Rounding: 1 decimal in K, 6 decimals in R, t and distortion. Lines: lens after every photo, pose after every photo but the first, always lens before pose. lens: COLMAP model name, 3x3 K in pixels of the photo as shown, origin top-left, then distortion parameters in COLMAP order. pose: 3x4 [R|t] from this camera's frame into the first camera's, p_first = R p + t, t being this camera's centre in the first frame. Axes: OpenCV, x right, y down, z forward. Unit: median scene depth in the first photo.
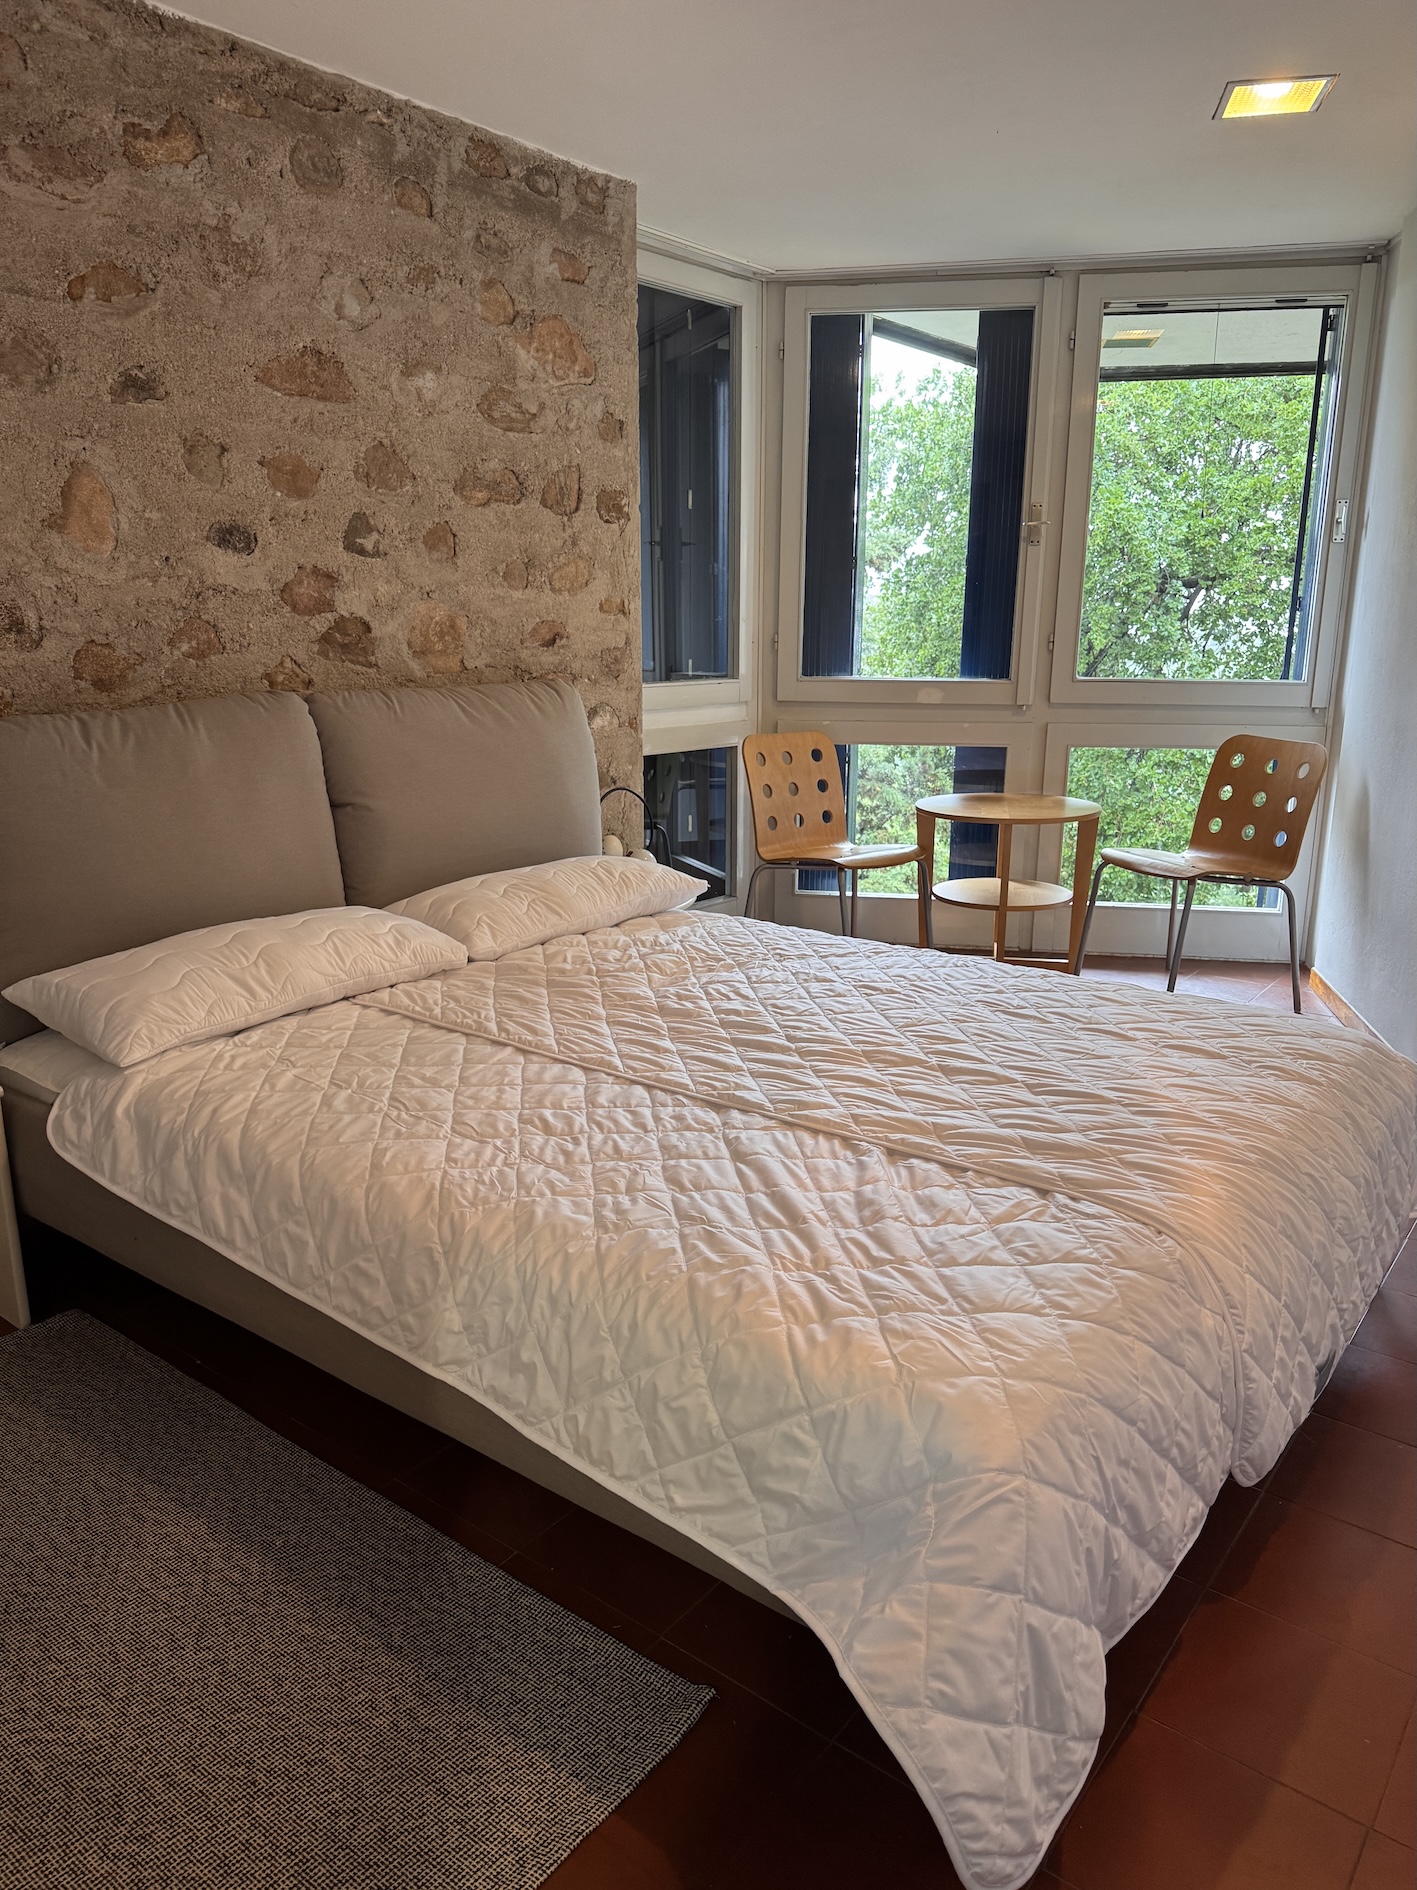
lens RADIAL K [[1348.7, 0, 708.5], [0, 1348.7, 945.0], [0, 0, 1]] dist [0.027075, -0.028289]
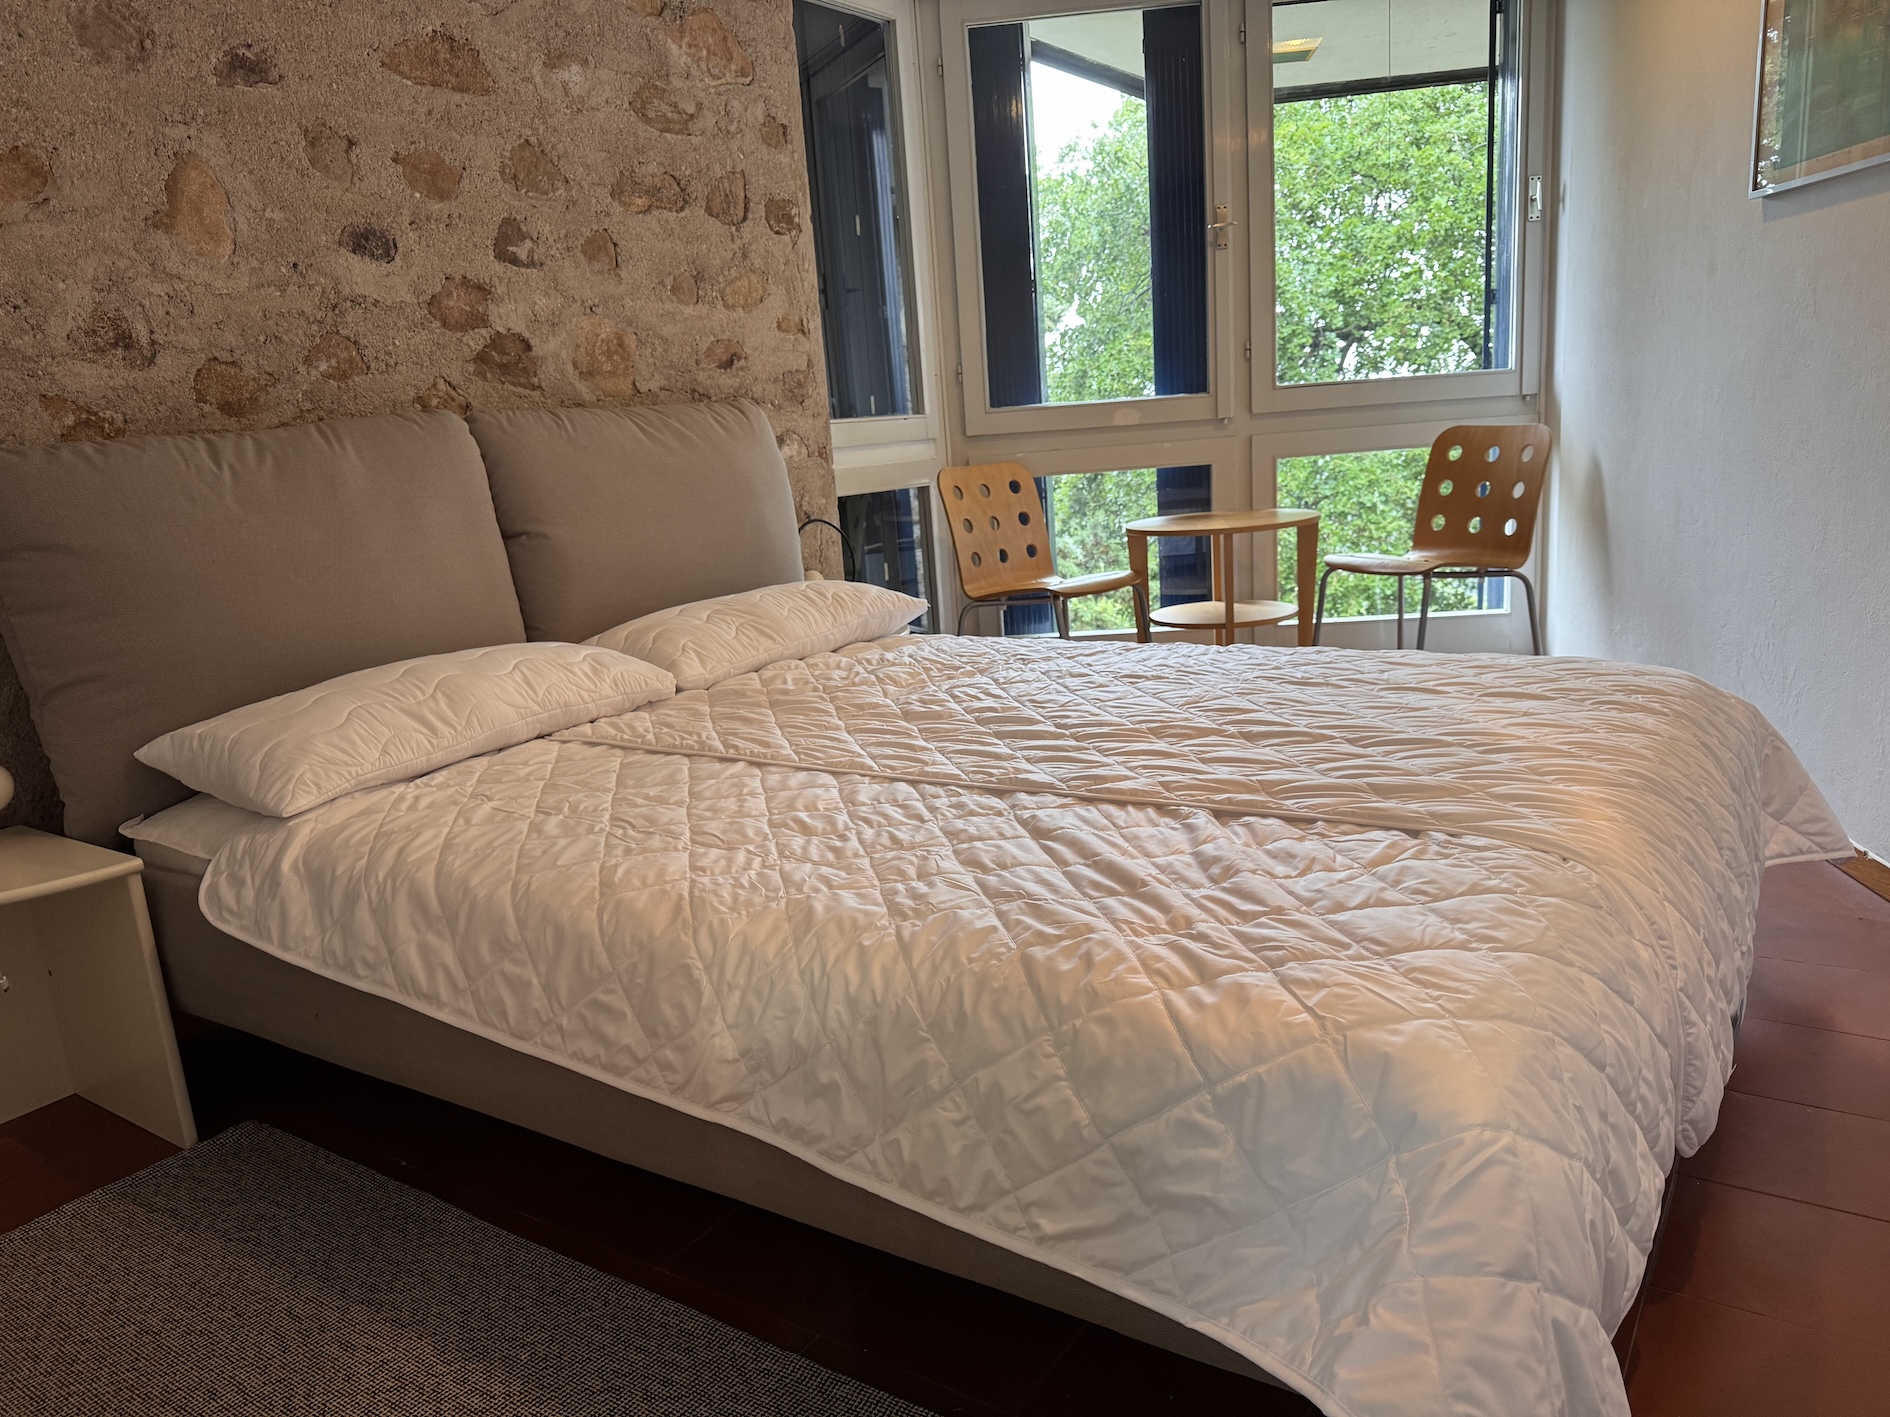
lens RADIAL K [[1354.6, 0, 948.6], [0, 1354.6, 715.7], [0, 0, 1]] dist [0.010552, -0.008172]
pose [[0.994935, -0.086308, 0.051529, -0.047123], [0.087760, 0.995786, -0.026616, 0.066307], [-0.049014, 0.031004, 0.998317, 0.105722]]
